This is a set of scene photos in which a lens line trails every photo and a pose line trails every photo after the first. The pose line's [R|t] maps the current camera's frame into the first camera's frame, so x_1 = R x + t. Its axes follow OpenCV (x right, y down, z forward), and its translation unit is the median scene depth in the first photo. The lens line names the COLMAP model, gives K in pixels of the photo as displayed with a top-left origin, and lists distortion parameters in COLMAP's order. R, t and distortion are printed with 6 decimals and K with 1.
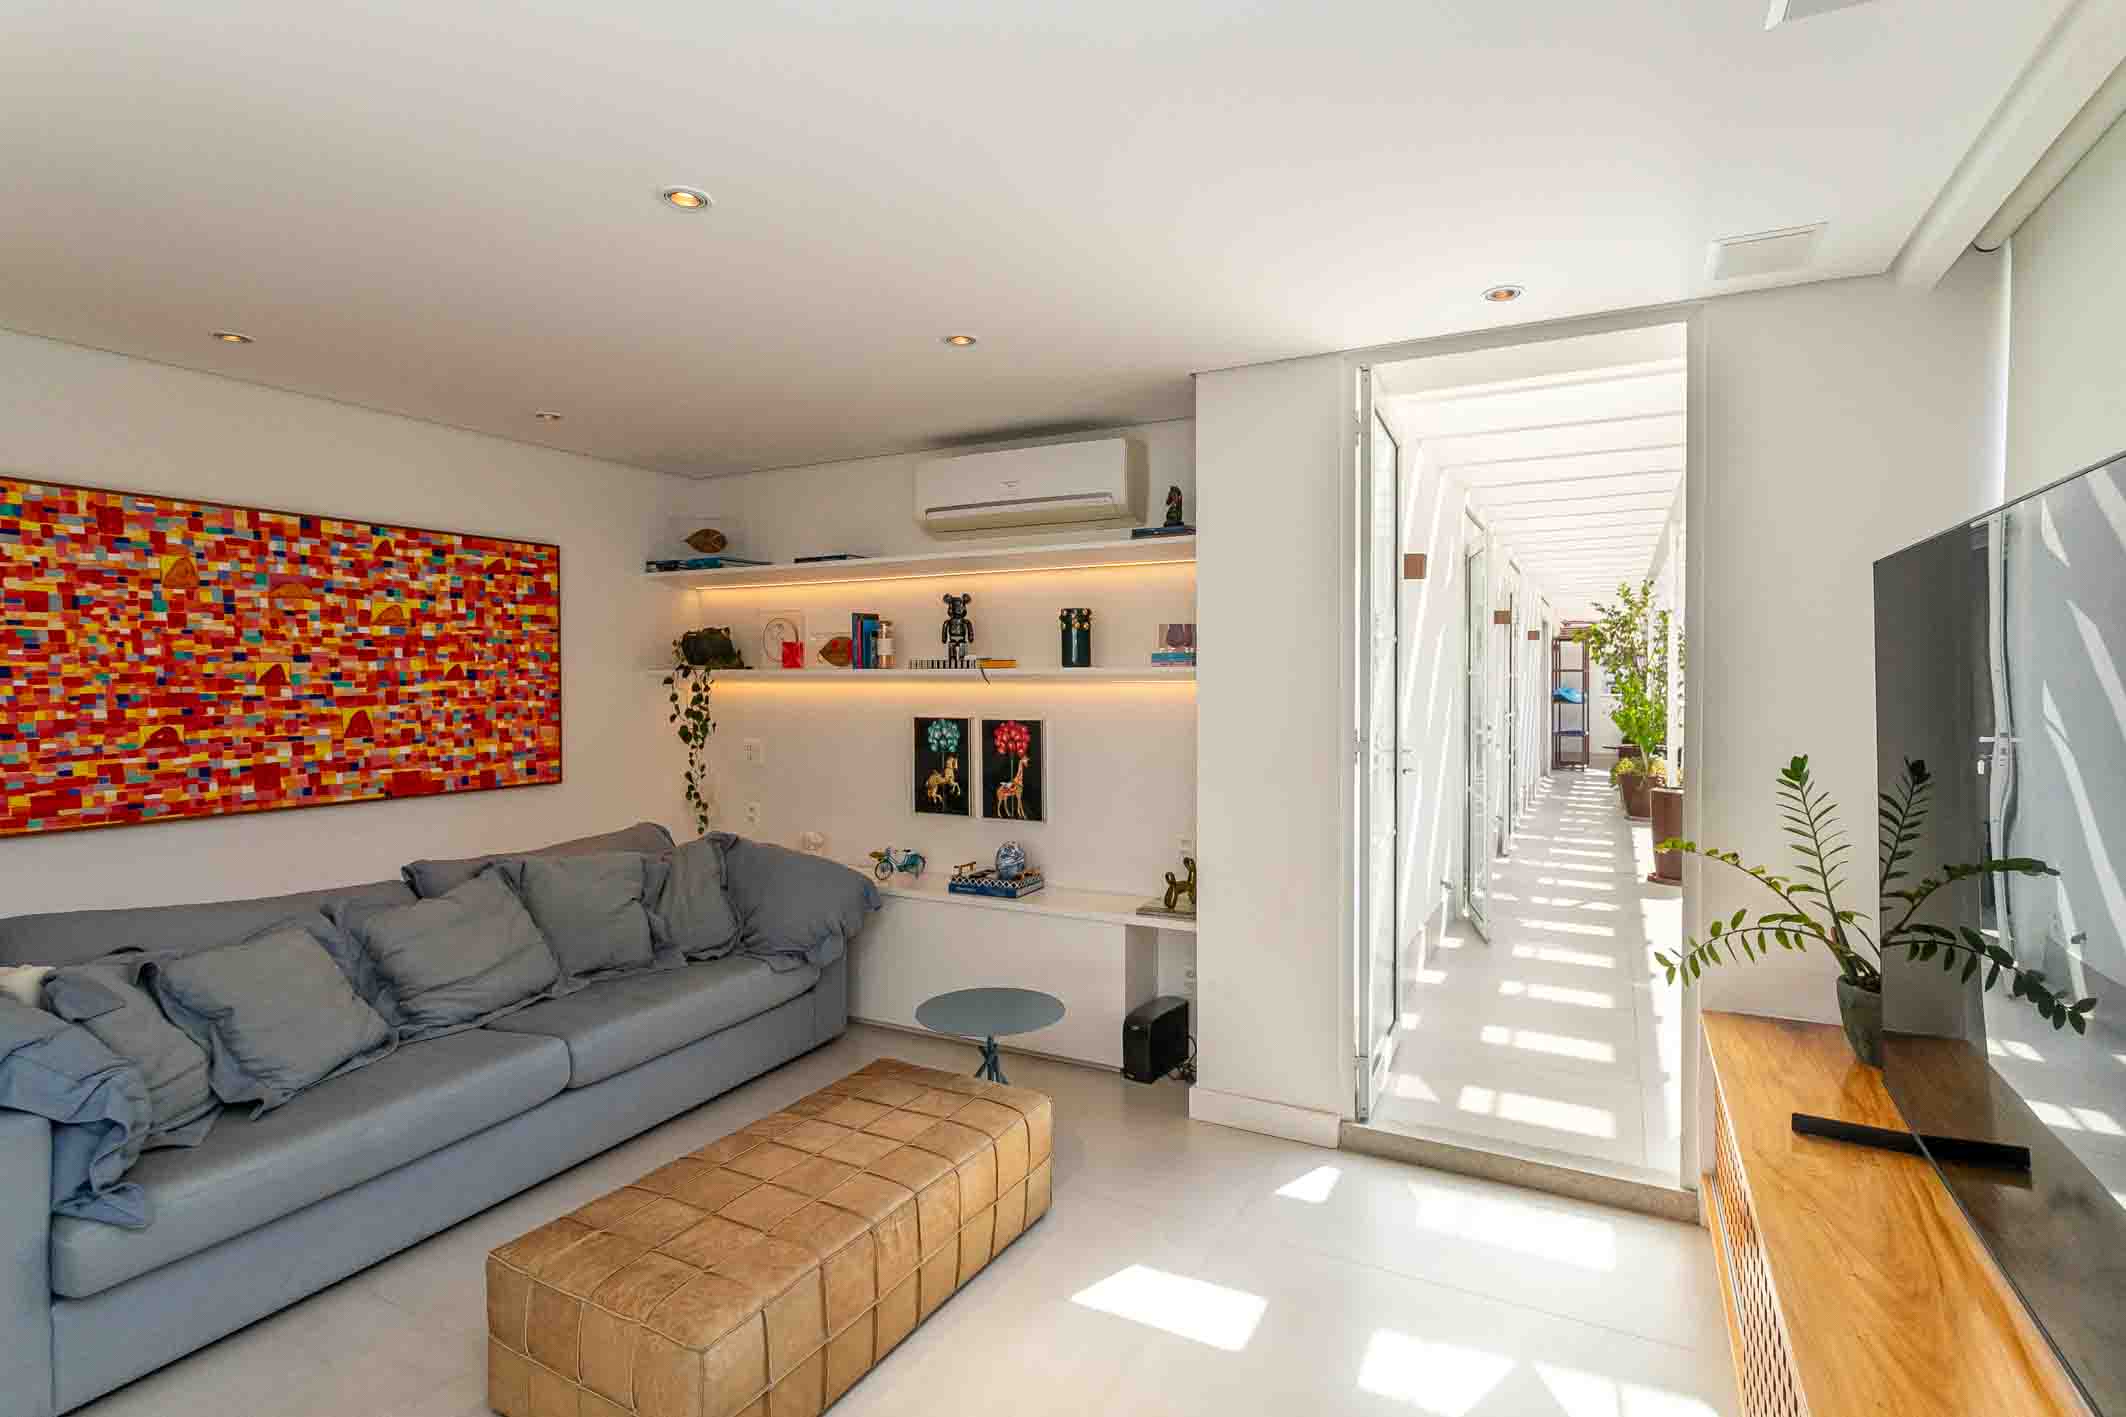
lens RADIAL K [[1031.9, 0, 1058.5], [0, 1031.9, 697.0], [0, 0, 1]] dist [0.001074, 0.000322]
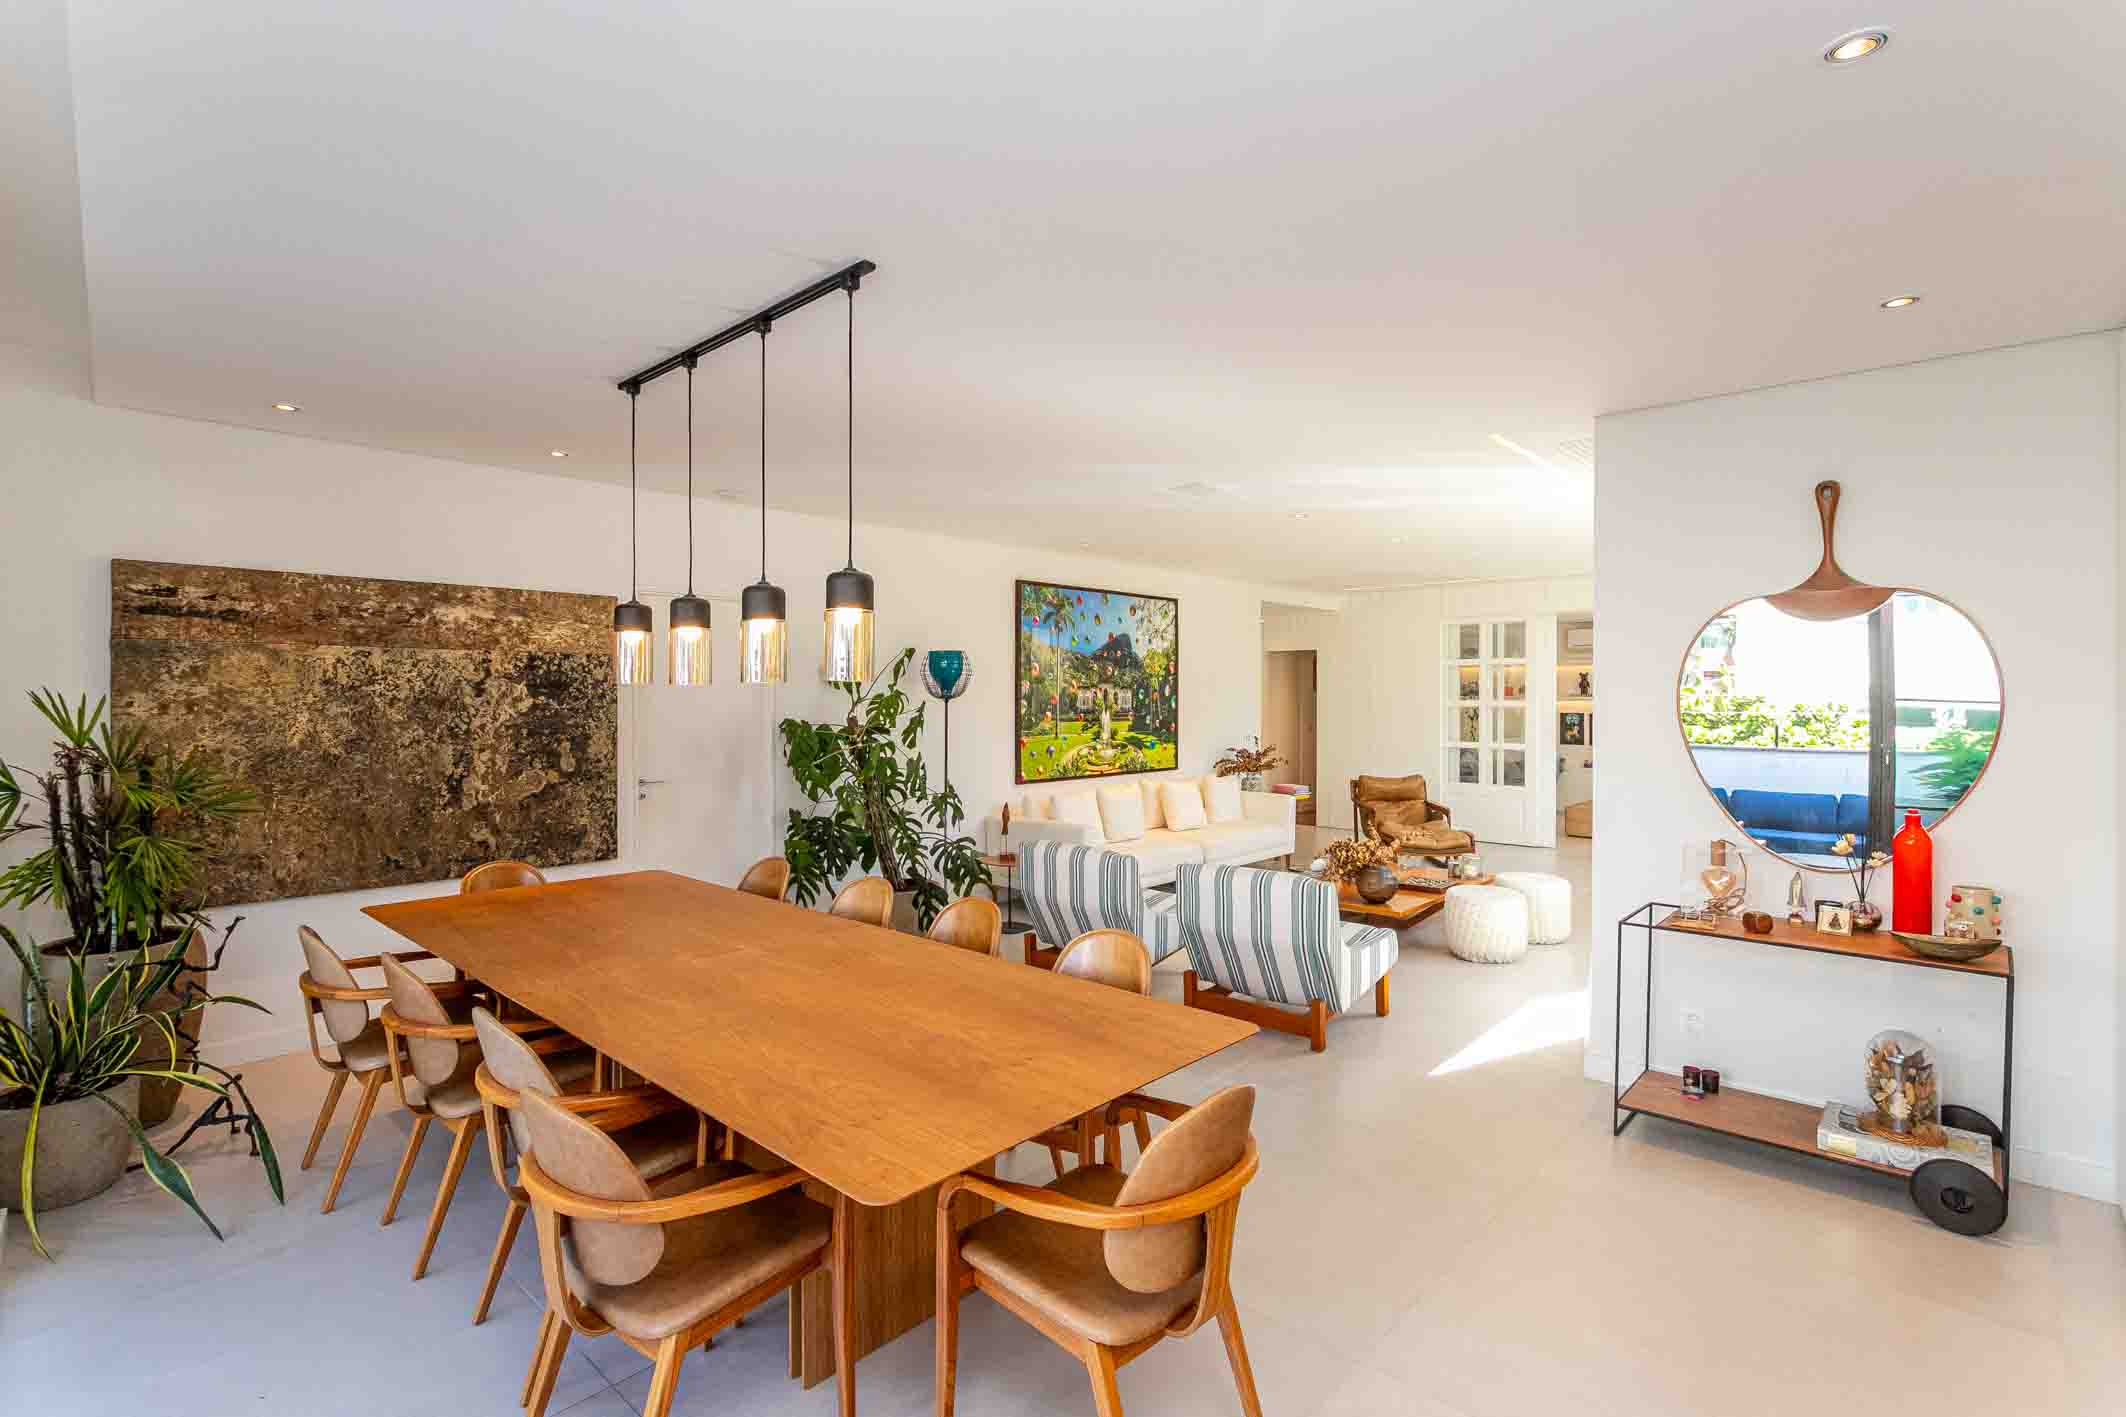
lens RADIAL K [[988.0, 0, 1097.1], [0, 988.0, 703.5], [0, 0, 1]] dist [0.001678, 0.000159]
pose [[0.974743, 0.005176, -0.223271, -0.851281], [-0.006570, 0.999963, -0.005501, 0.018724], [0.223235, 0.006829, 0.974741, -2.200579]]
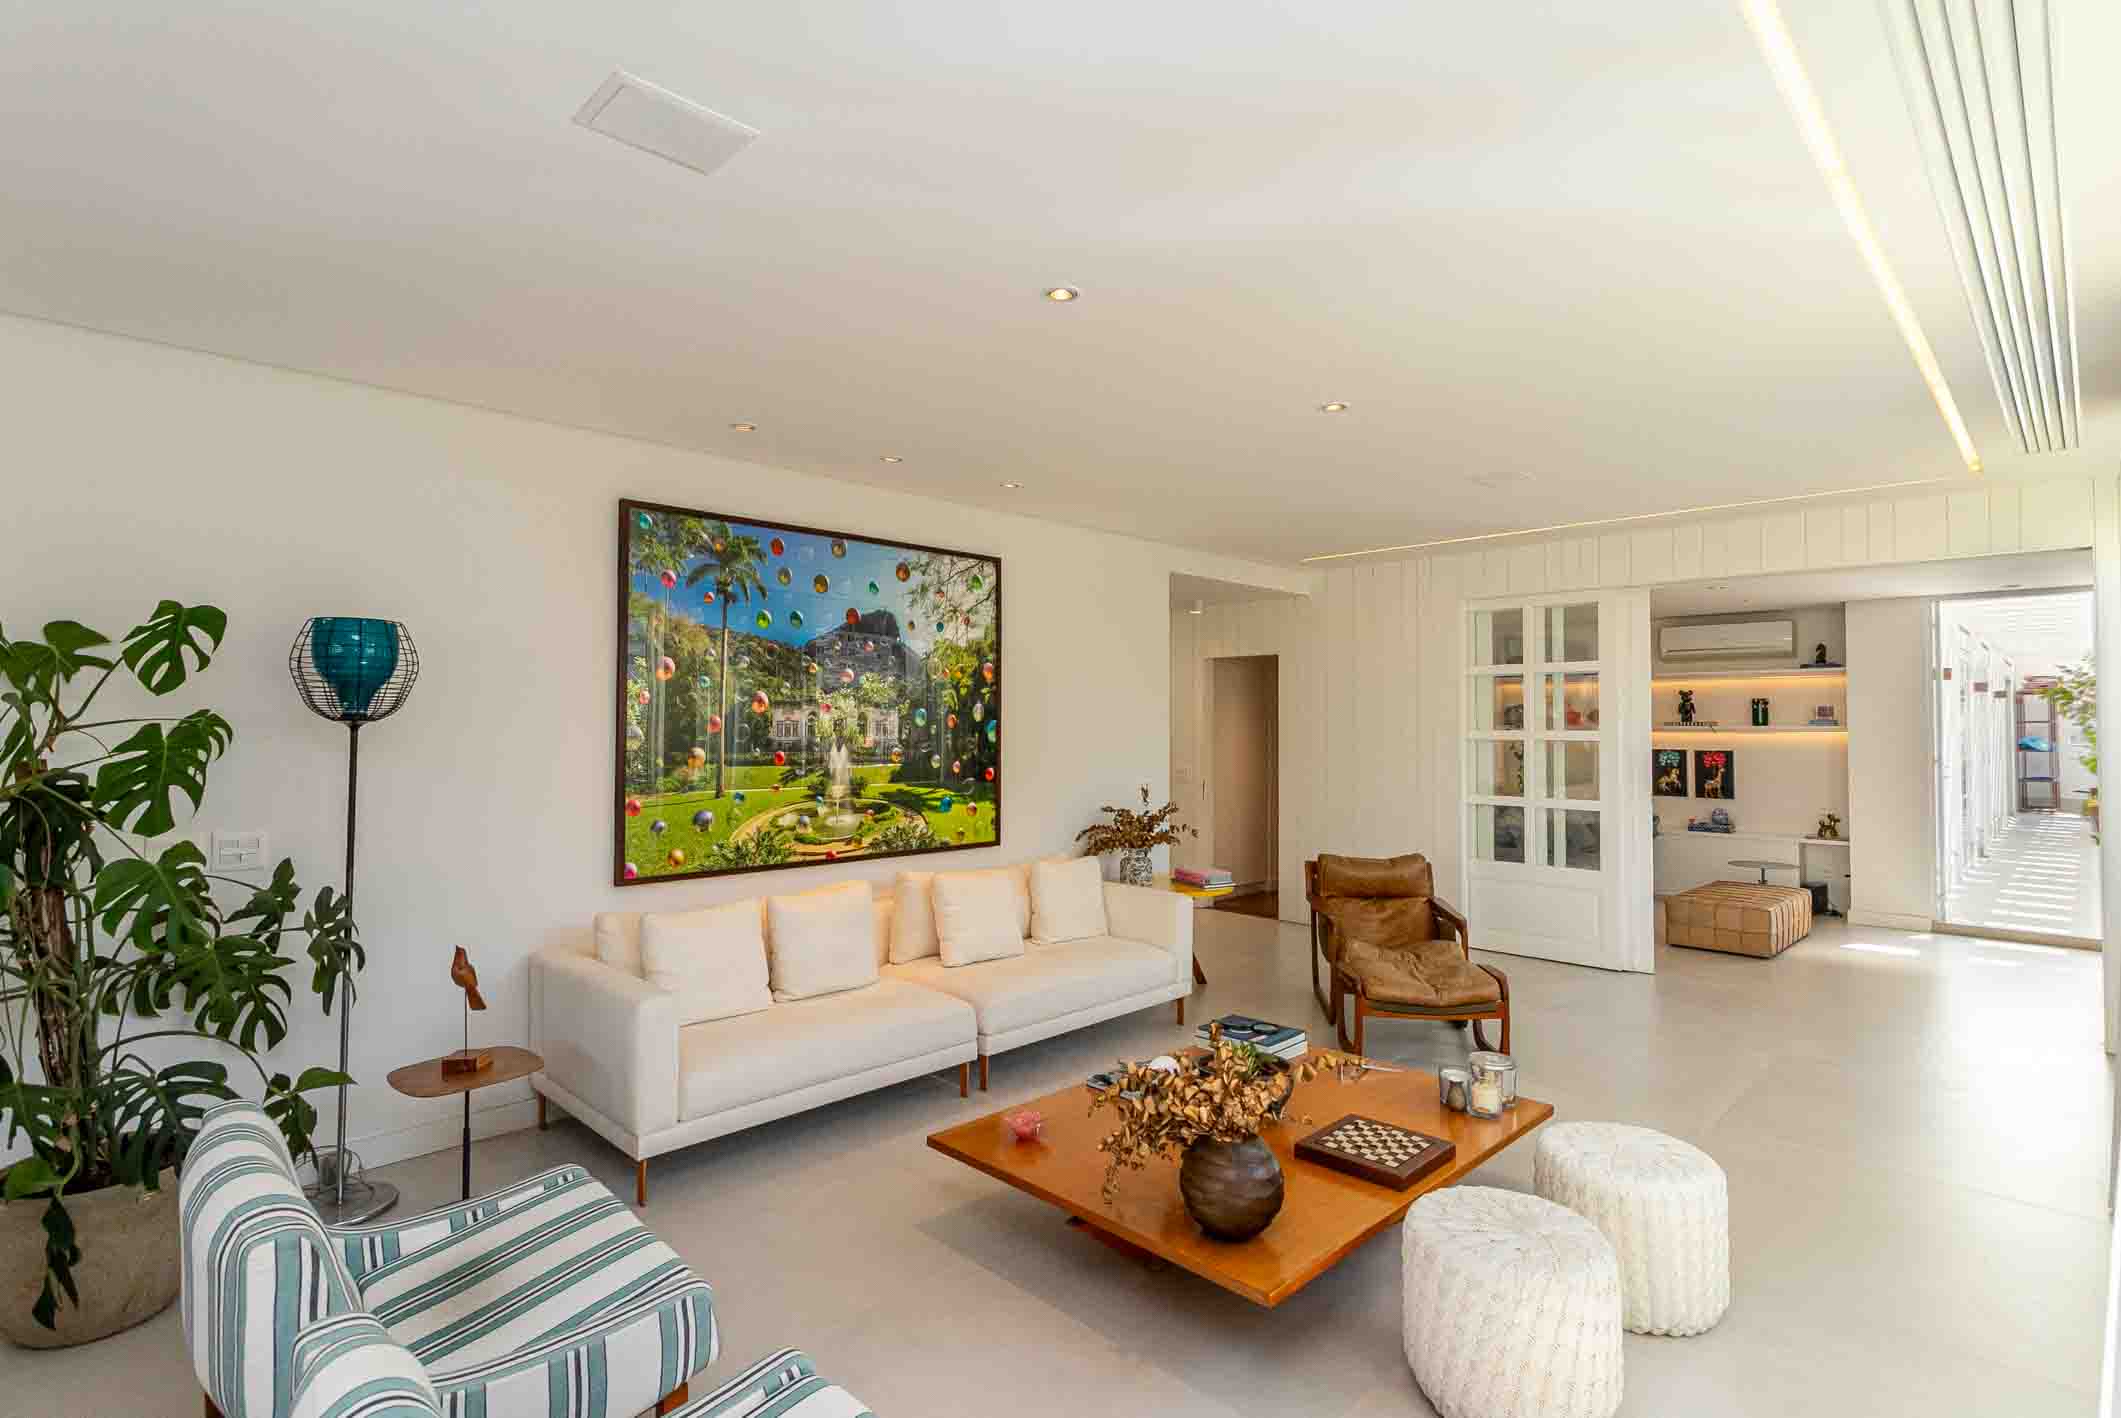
lens RADIAL K [[1045.4, 0, 1077.0], [0, 1045.4, 701.7], [0, 0, 1]] dist [0.008204, 0.001304]
pose [[0.962290, -0.000684, -0.272025, -0.706449], [-0.009580, 0.999291, -0.036403, 0.012998], [0.271857, 0.037636, 0.961601, -1.390298]]
